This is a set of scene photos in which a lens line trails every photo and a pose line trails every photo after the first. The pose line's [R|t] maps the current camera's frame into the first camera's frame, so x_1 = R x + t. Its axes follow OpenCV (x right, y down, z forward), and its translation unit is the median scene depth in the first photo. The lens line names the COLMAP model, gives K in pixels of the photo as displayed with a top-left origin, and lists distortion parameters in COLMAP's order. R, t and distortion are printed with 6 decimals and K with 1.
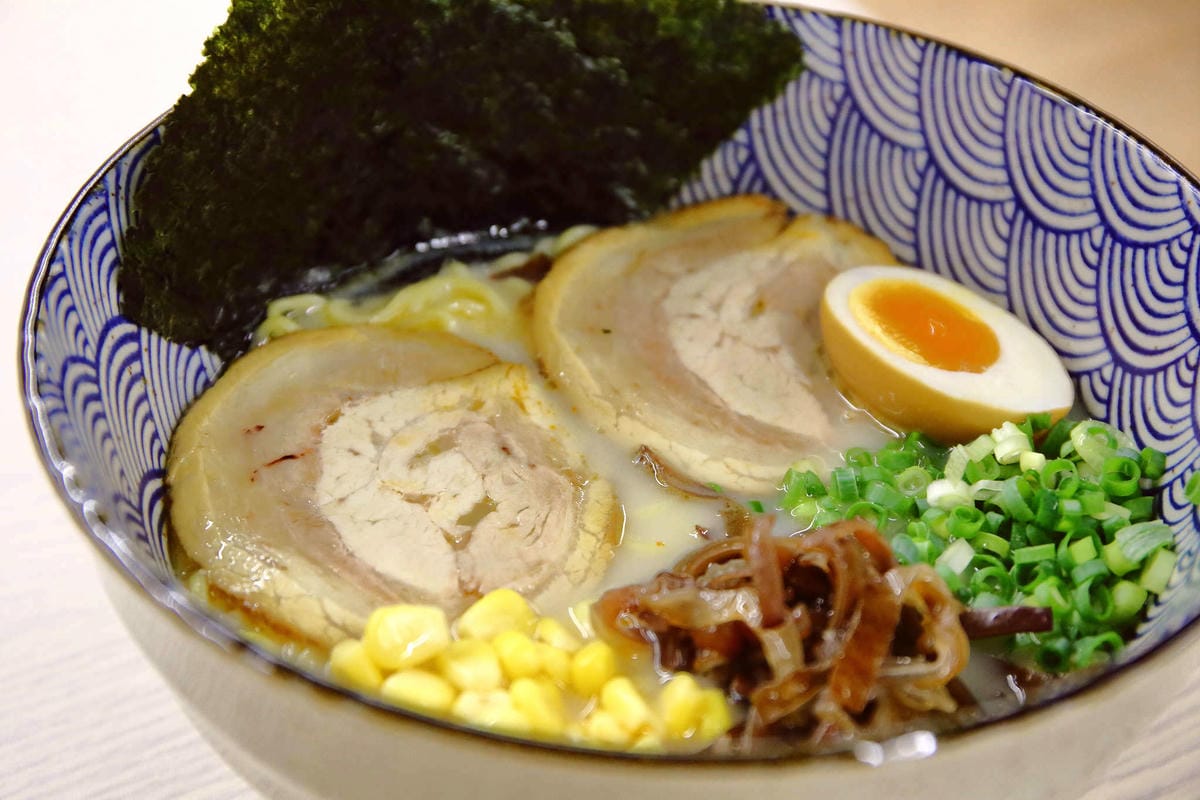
lens RADIAL K [[2044.2, 0, 604.2], [0, 2044.2, 400.0], [0, 0, 1]] dist [0.057657, 0.000000]
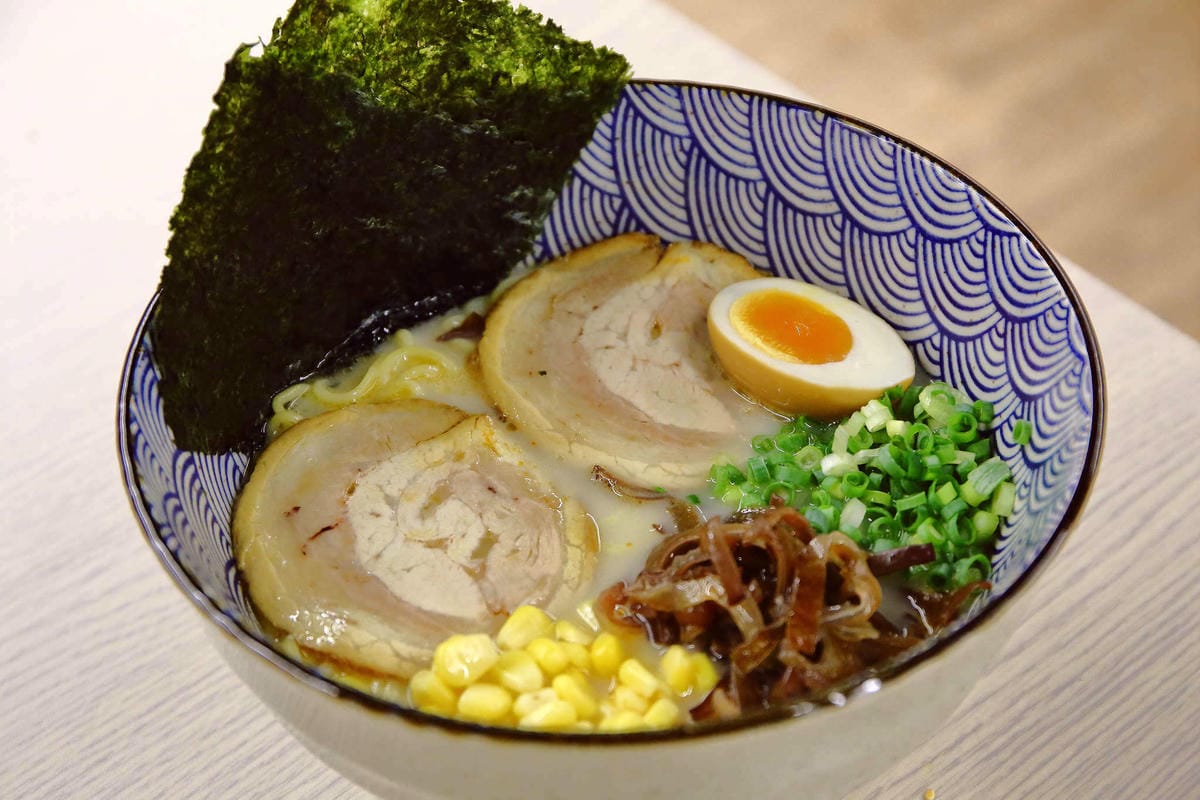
lens RADIAL K [[2044.2, 0, 596.4], [0, 2044.2, 400.8], [0, 0, 1]] dist [0.057657, 0.000000]
pose [[0.979453, -0.180976, 0.088988, -0.088134], [0.174042, 0.981452, 0.080385, -0.121407], [-0.101885, -0.063246, 0.992784, -0.265606]]
